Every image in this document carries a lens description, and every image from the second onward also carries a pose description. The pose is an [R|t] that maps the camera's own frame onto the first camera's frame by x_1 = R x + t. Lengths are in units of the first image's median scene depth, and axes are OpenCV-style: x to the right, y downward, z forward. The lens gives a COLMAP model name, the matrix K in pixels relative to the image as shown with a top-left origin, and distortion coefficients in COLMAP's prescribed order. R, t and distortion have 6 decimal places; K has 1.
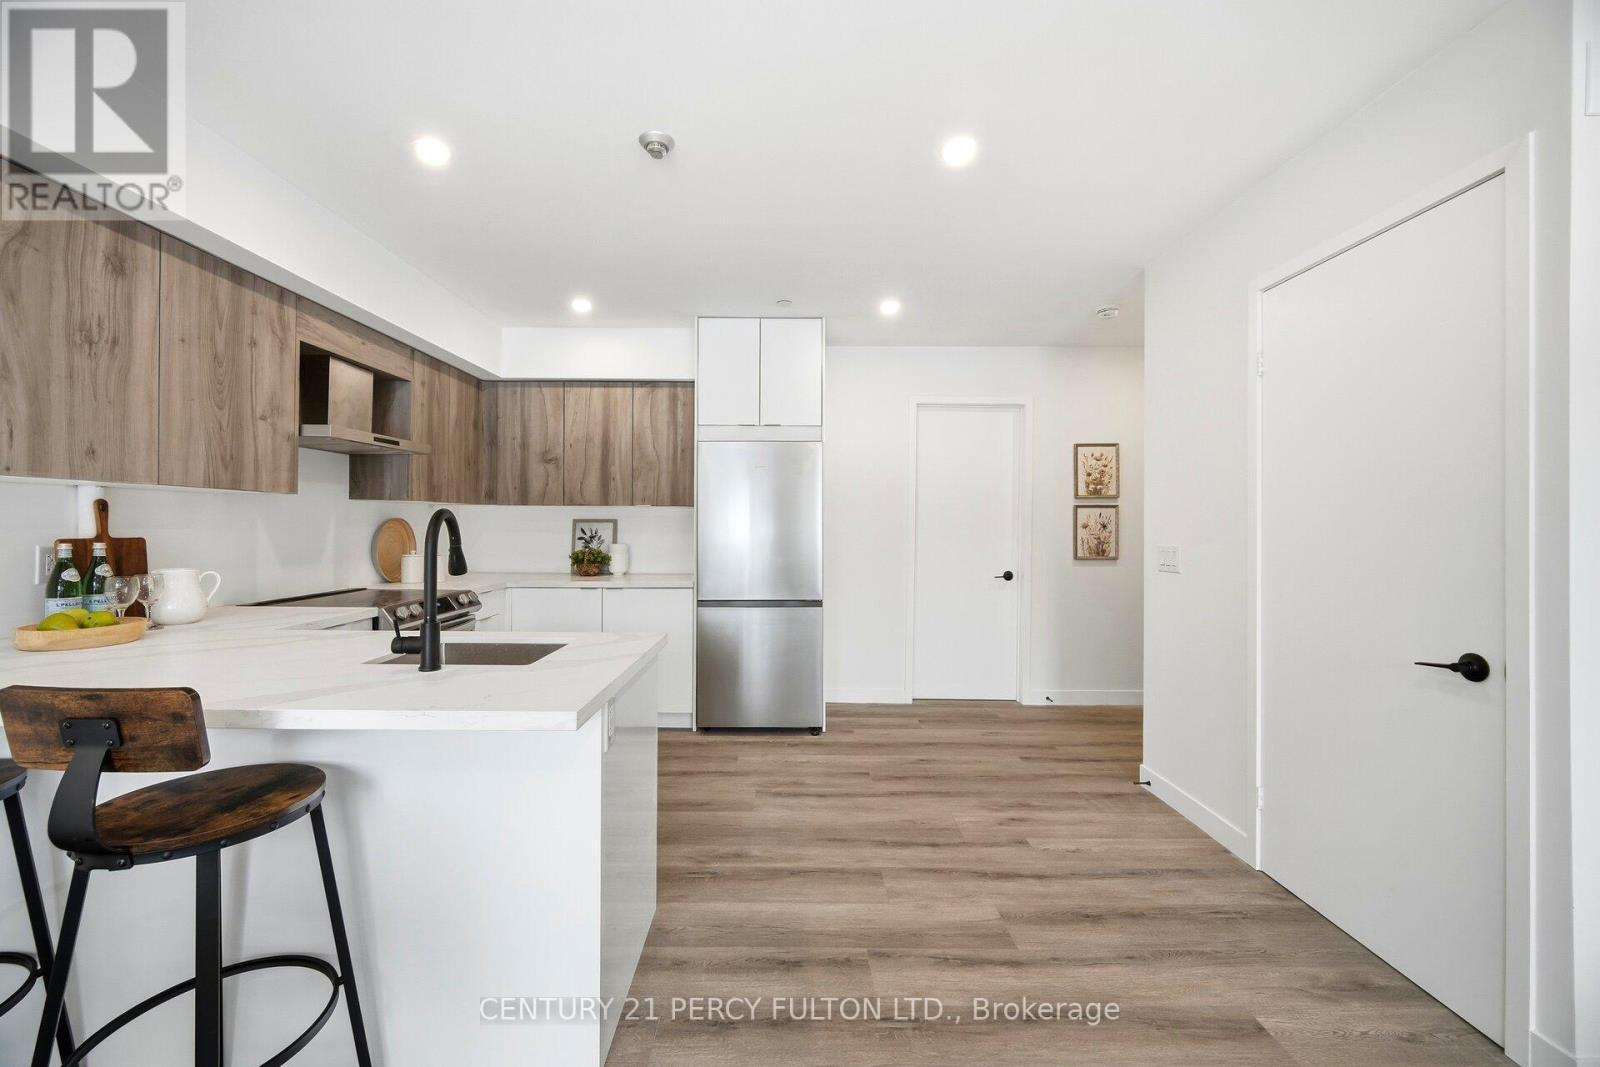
lens RADIAL K [[641.2, 0, 789.7], [0, 641.2, 523.4], [0, 0, 1]] dist [-0.005840, 0.000444]
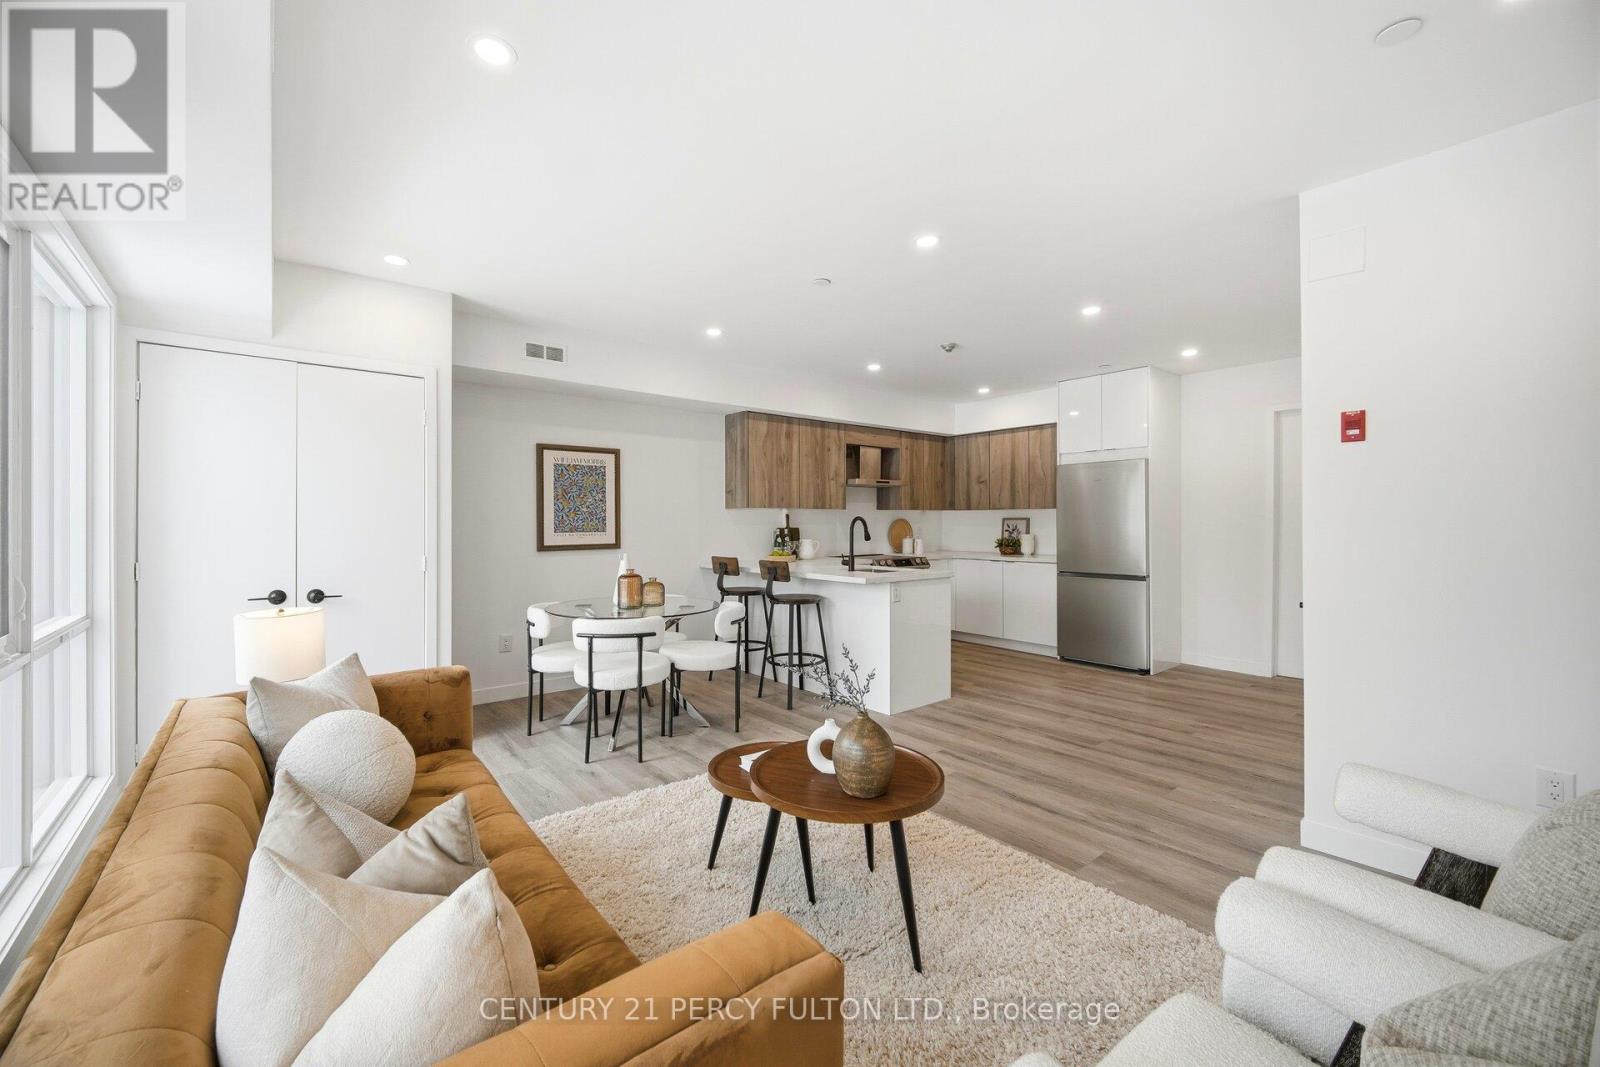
lens RADIAL K [[641.2, 0, 789.2], [0, 641.2, 518.2], [0, 0, 1]] dist [-0.005840, 0.000444]
pose [[0.633758, -0.012340, -0.773433, 0.721786], [0.009223, 0.999922, -0.008396, 0.002867], [0.773476, -0.001813, 0.633823, -0.511646]]
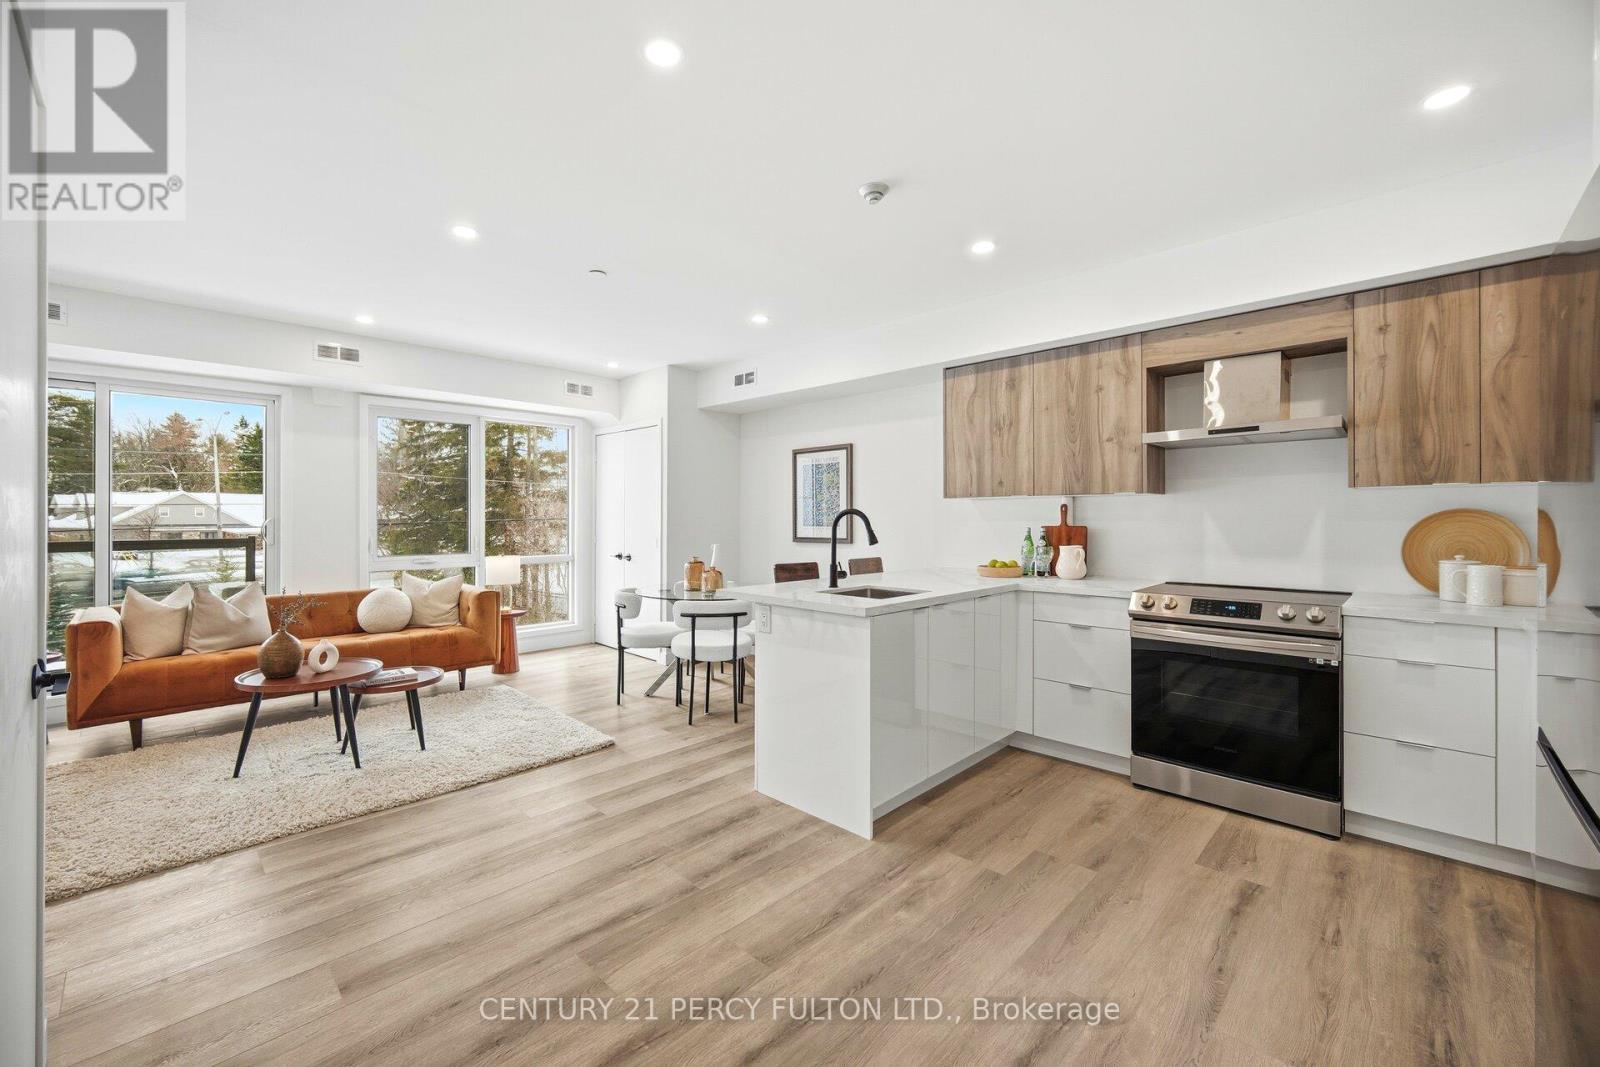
lens RADIAL K [[641.2, 0, 787.1], [0, 641.2, 523.2], [0, 0, 1]] dist [-0.005840, 0.000444]
pose [[-0.703256, 0.000587, -0.710936, 0.472628], [-0.000653, 0.999999, 0.001472, 0.008260], [0.710936, 0.001499, -0.703255, 1.098409]]
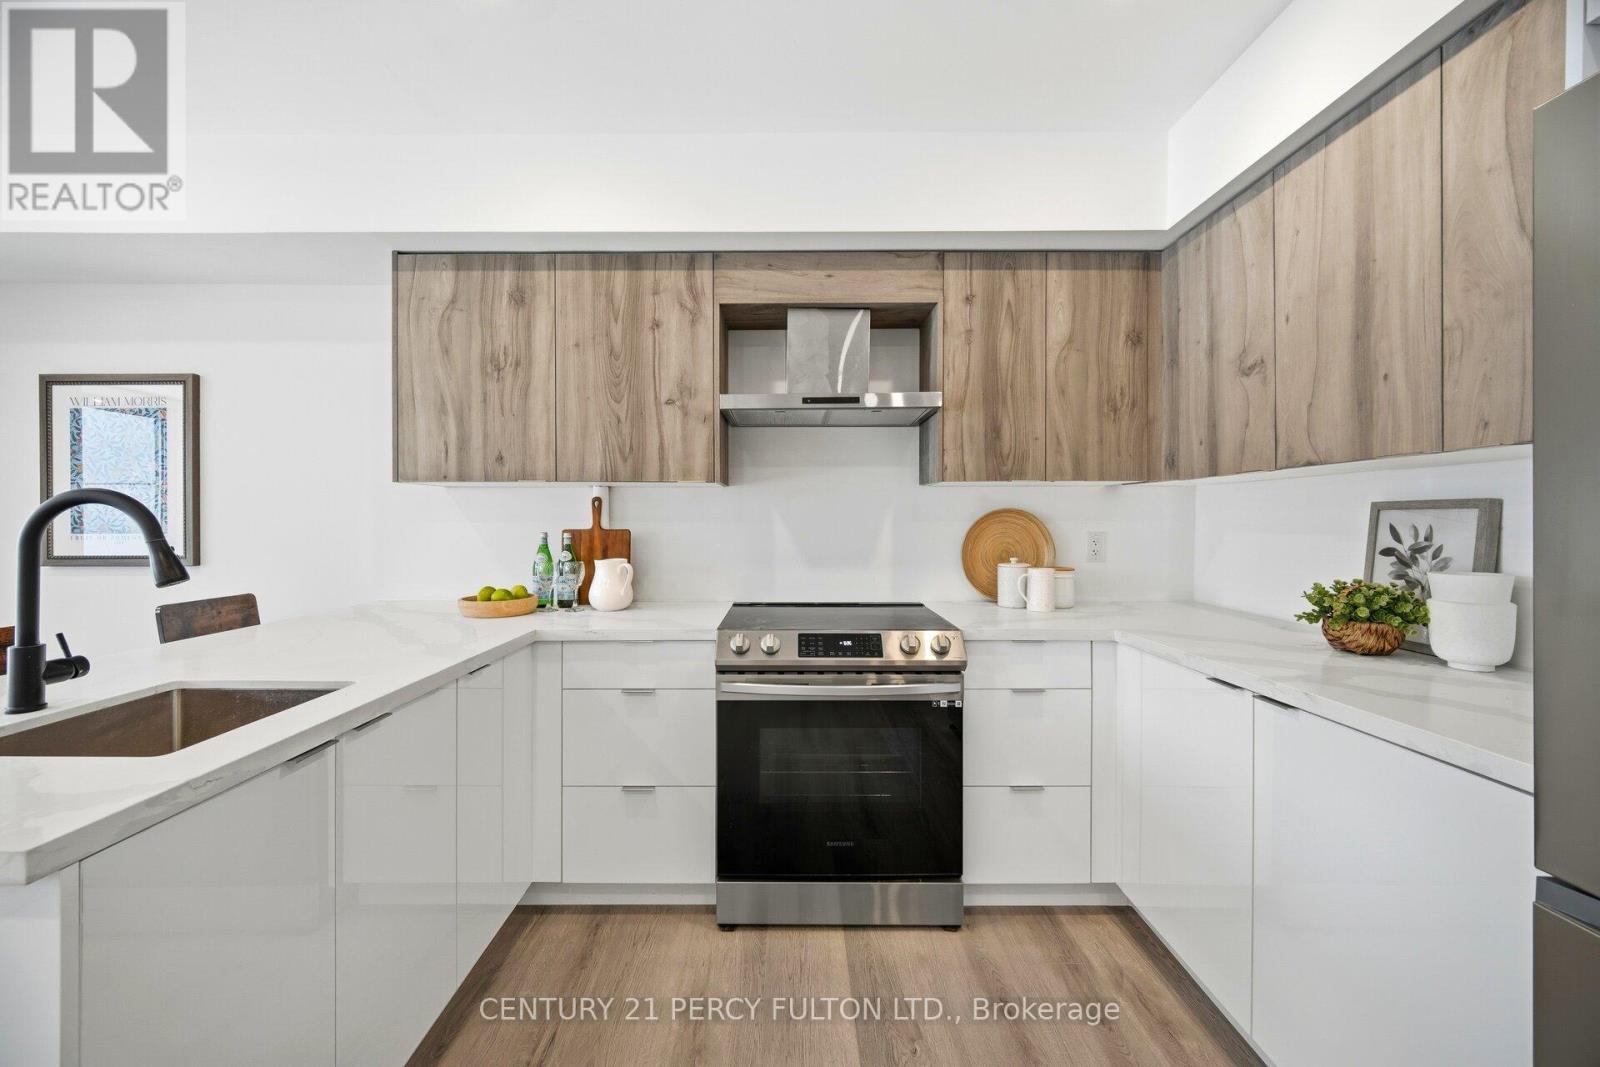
lens RADIAL K [[641.2, 0, 788.9], [0, 641.2, 521.4], [0, 0, 1]] dist [-0.005840, 0.000444]
pose [[-0.001636, -0.003712, -0.999992, 0.075130], [0.002026, 0.999991, -0.003715, 0.008009], [0.999997, -0.002032, -0.001629, 0.874794]]
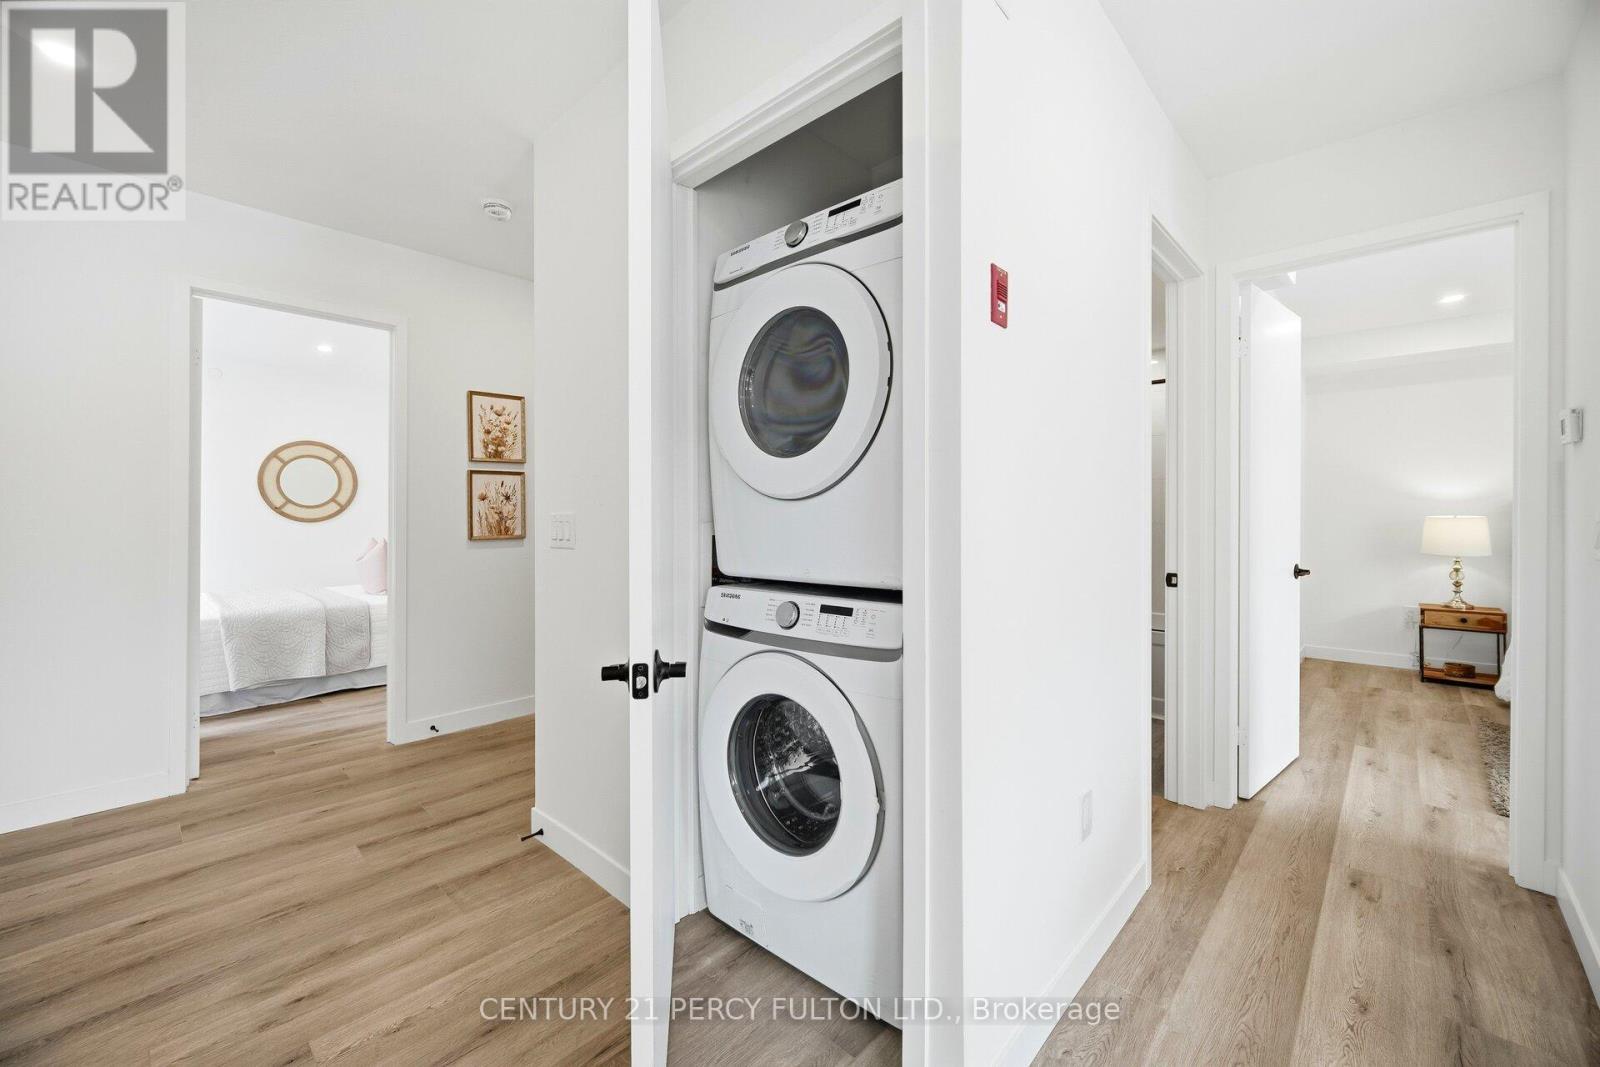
lens RADIAL K [[641.2, 0, 799.0], [0, 641.2, 516.9], [0, 0, 1]] dist [-0.005840, 0.000444]
pose [[0.676949, -0.009101, 0.735973, 0.202955], [0.001969, 0.999942, 0.010554, 0.028598], [-0.736027, -0.005695, 0.676928, 0.255554]]
